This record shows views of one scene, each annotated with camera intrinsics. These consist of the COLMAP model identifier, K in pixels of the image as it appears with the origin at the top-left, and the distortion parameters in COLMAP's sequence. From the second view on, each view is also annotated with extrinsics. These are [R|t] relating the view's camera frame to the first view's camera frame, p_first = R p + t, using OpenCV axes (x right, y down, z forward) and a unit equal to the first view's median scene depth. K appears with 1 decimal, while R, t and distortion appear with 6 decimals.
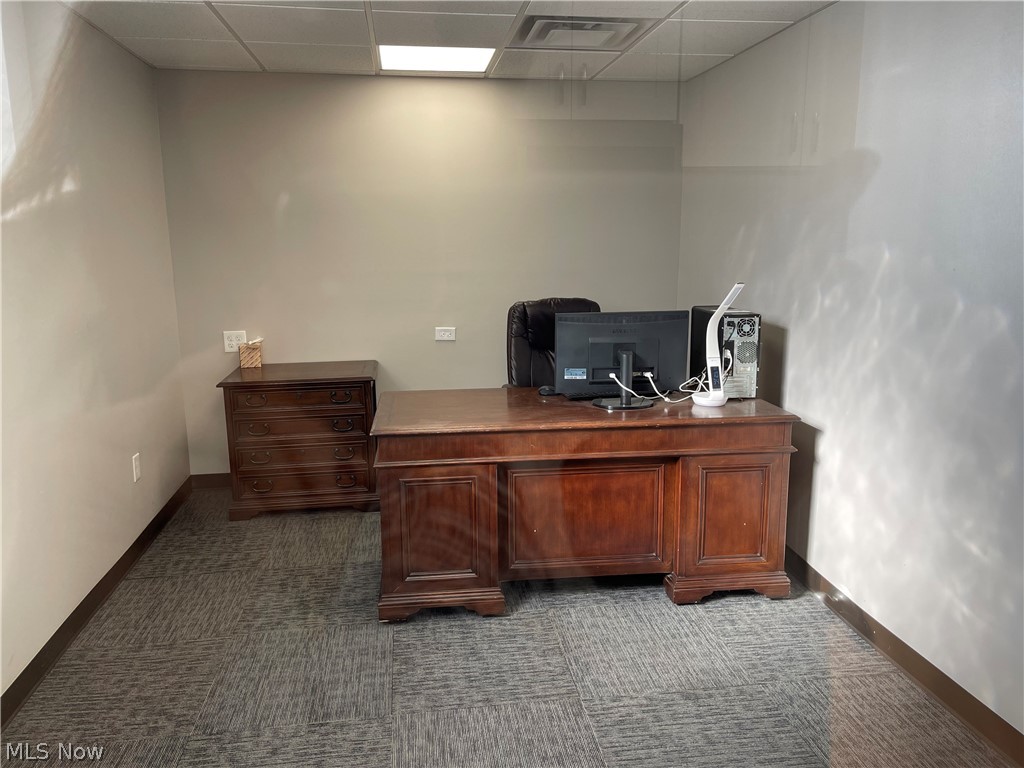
lens RADIAL K [[767.3, 0, 508.9], [0, 767.3, 382.3], [0, 0, 1]] dist [0.045779, -0.053127]
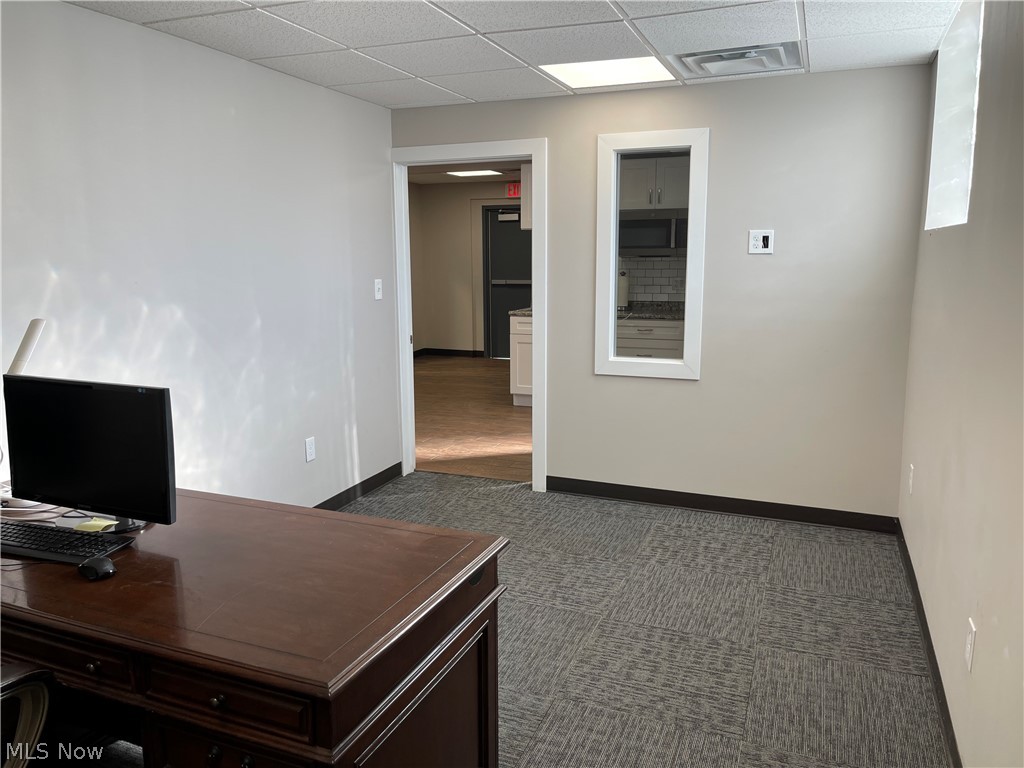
lens RADIAL K [[767.3, 0, 511.7], [0, 767.3, 382.4], [0, 0, 1]] dist [0.045779, -0.053127]
pose [[-0.872100, -0.074285, 0.483656, -0.458568], [0.098316, 0.941653, 0.321906, -0.261121], [-0.479349, 0.328286, -0.813912, 1.379458]]
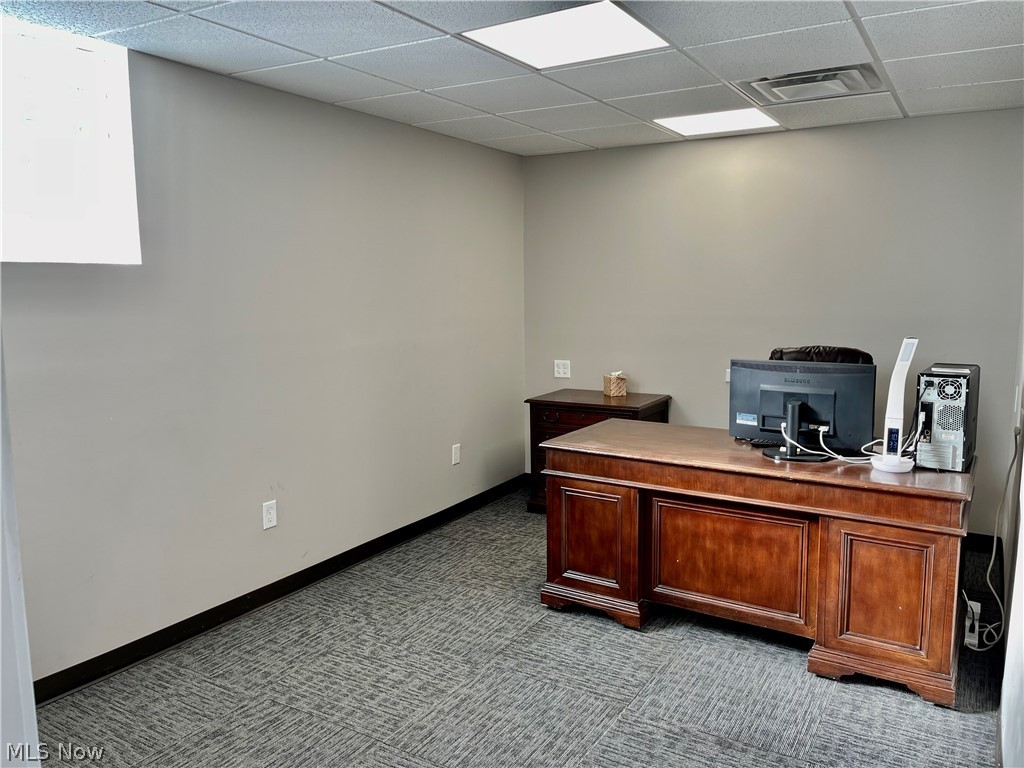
lens RADIAL K [[767.3, 0, 514.2], [0, 767.3, 377.6], [0, 0, 1]] dist [0.045779, -0.053127]
pose [[0.781023, 0.078809, -0.619509, 0.492445], [-0.114967, 0.993195, -0.018593, -0.011812], [0.613828, 0.085745, 0.784769, 0.004169]]
